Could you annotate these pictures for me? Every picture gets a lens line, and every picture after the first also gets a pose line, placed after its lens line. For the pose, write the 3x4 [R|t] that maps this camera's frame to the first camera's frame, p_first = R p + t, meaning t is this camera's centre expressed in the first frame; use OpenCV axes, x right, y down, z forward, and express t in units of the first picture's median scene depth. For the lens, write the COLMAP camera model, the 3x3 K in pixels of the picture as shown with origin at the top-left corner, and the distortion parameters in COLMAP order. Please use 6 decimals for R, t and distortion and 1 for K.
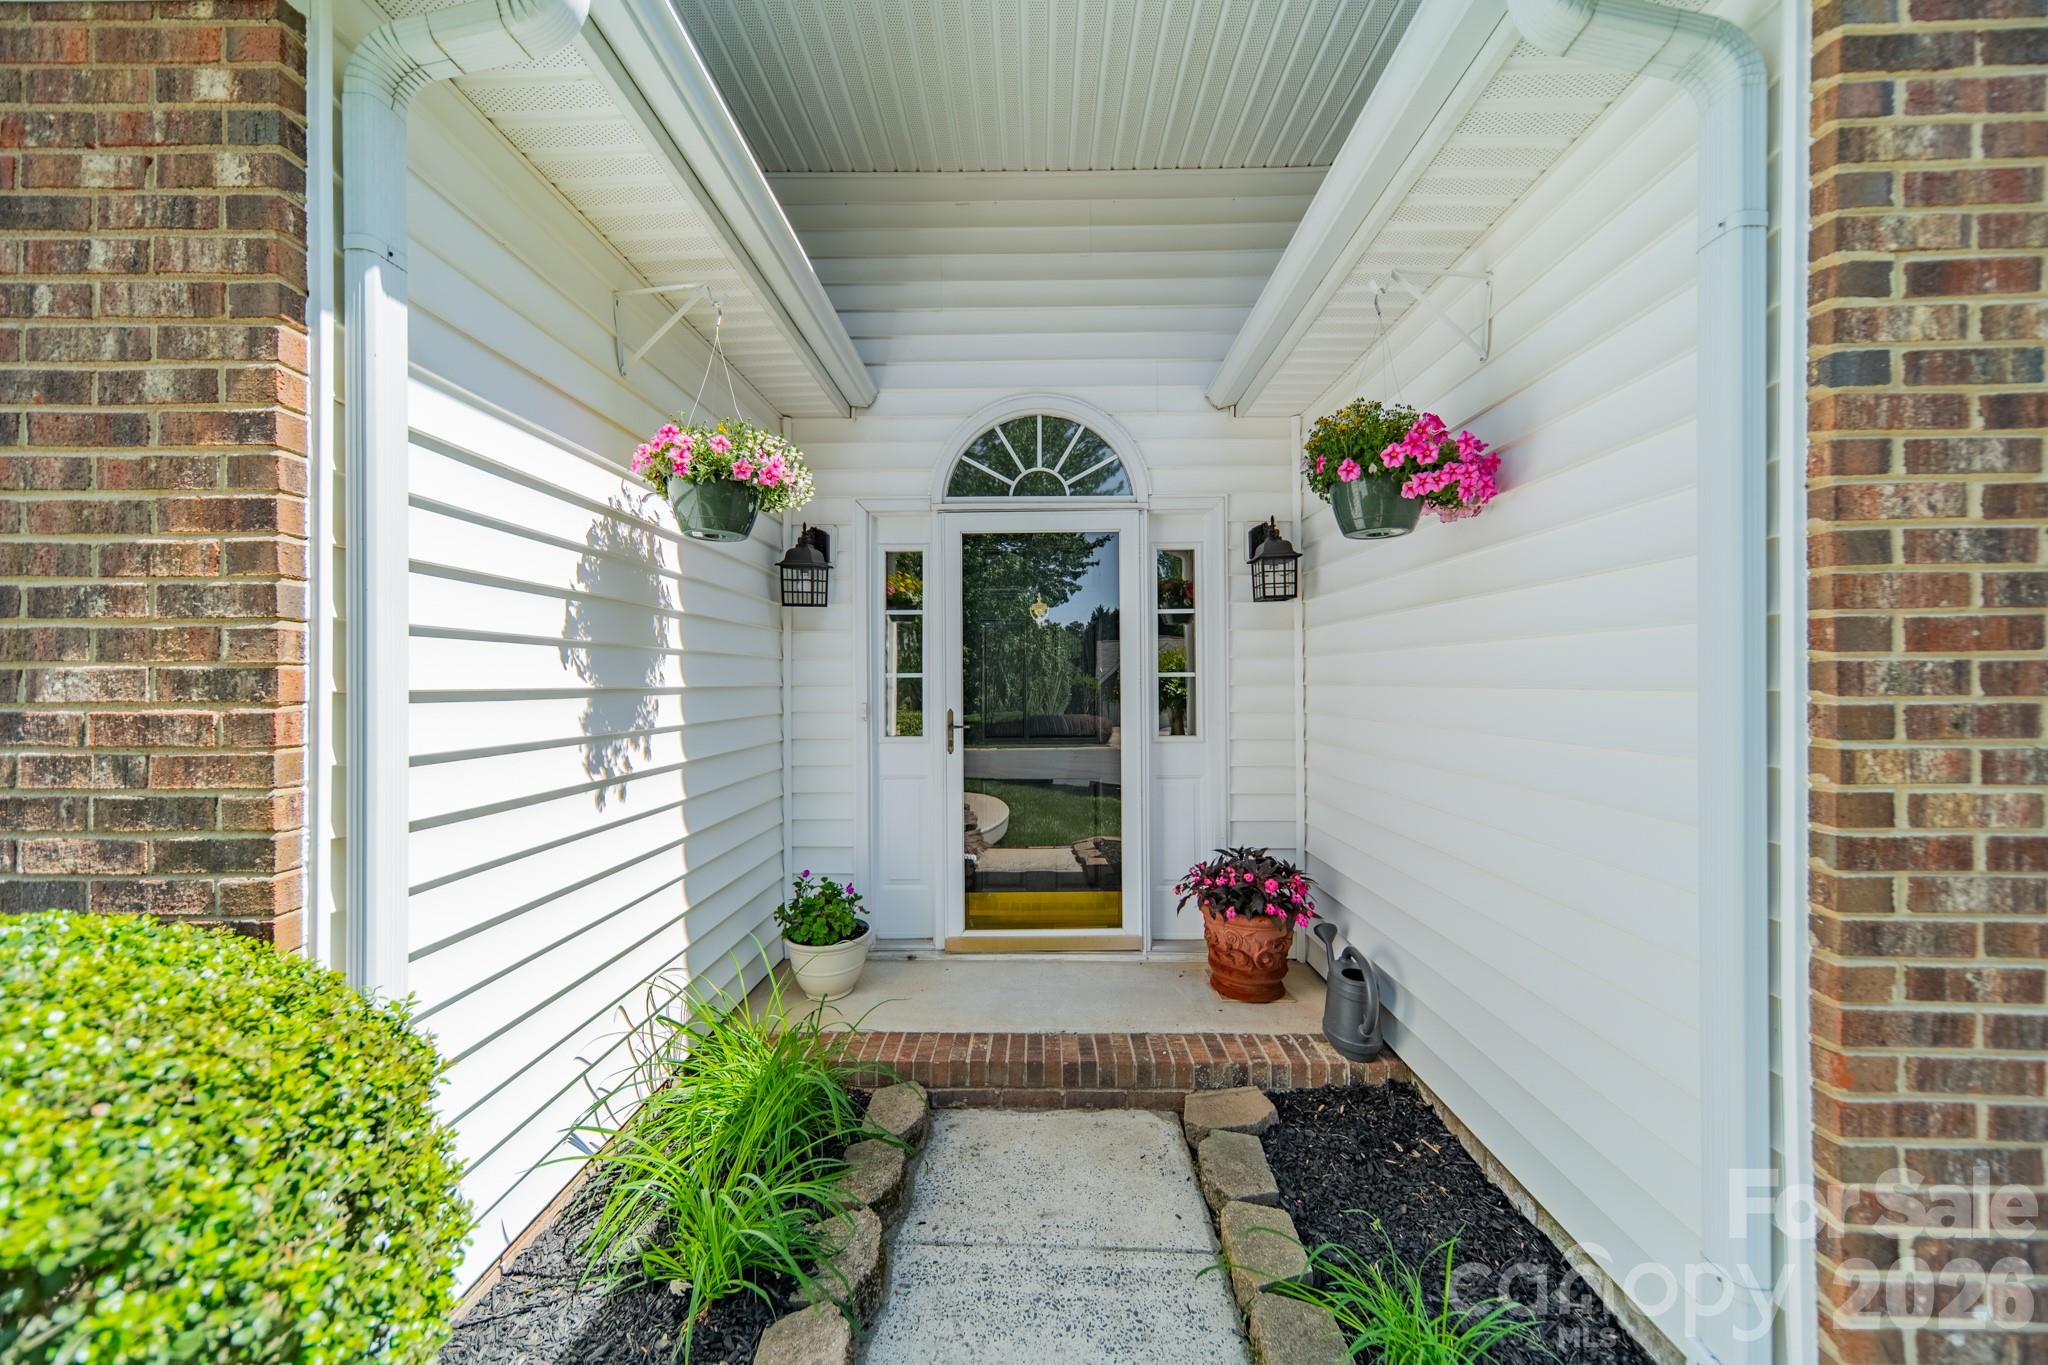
lens RADIAL K [[693.3, 0, 1022.8], [0, 693.3, 679.0], [0, 0, 1]] dist [0.015824, 0.000072]
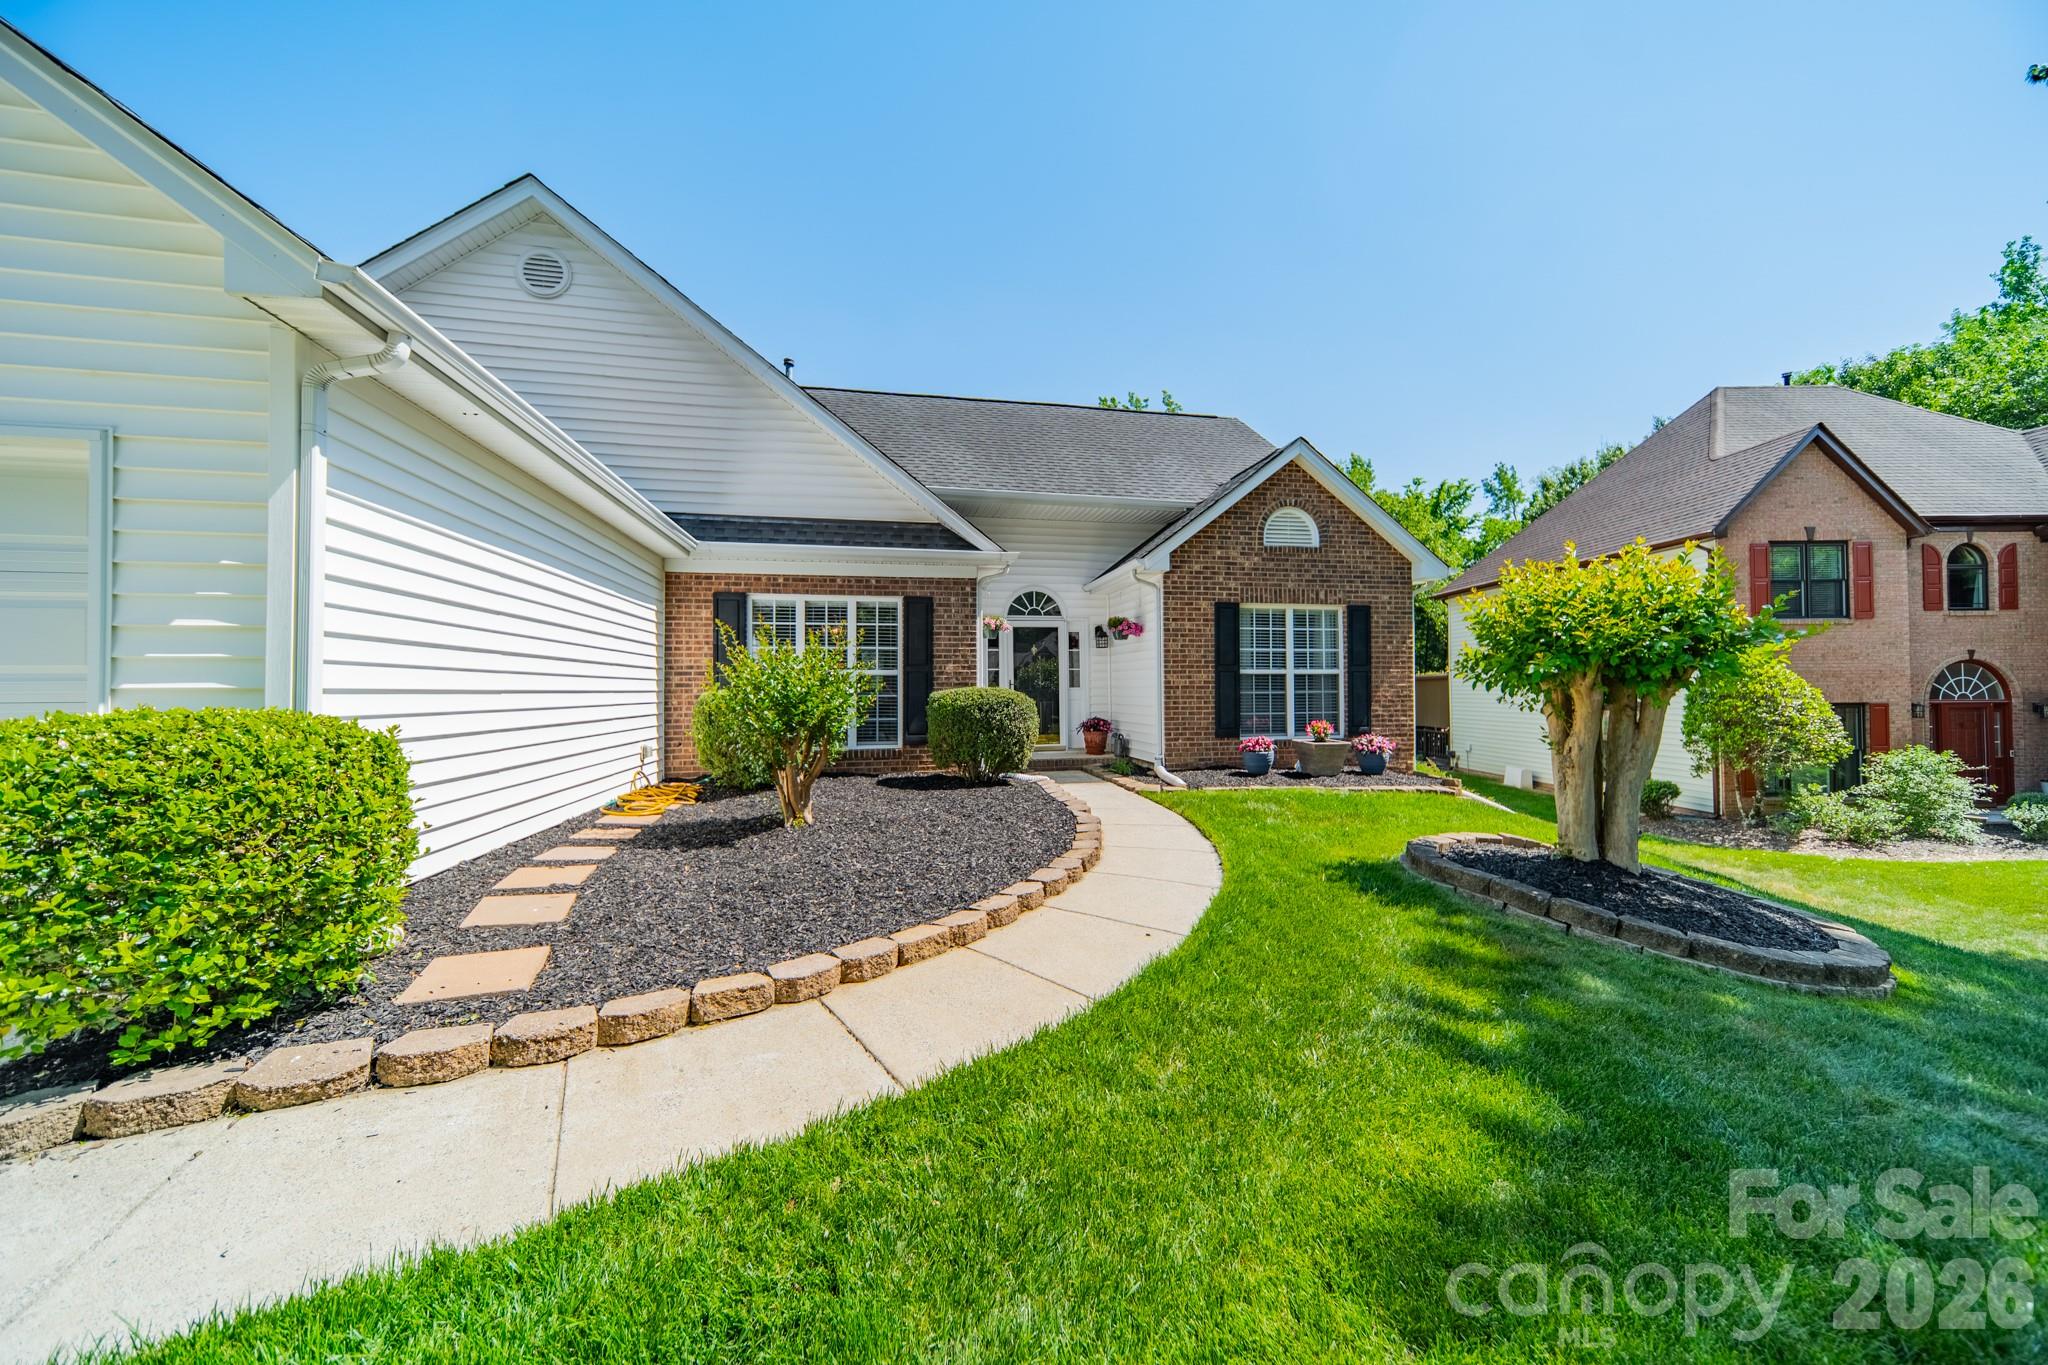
lens RADIAL K [[693.3, 0, 1023.3], [0, 693.3, 681.1], [0, 0, 1]] dist [0.015824, 0.000072]
pose [[0.973454, -0.004049, 0.228845, -0.830515], [0.006065, 0.999949, -0.008105, 0.080506], [-0.228801, 0.009278, 0.973429, -2.330660]]
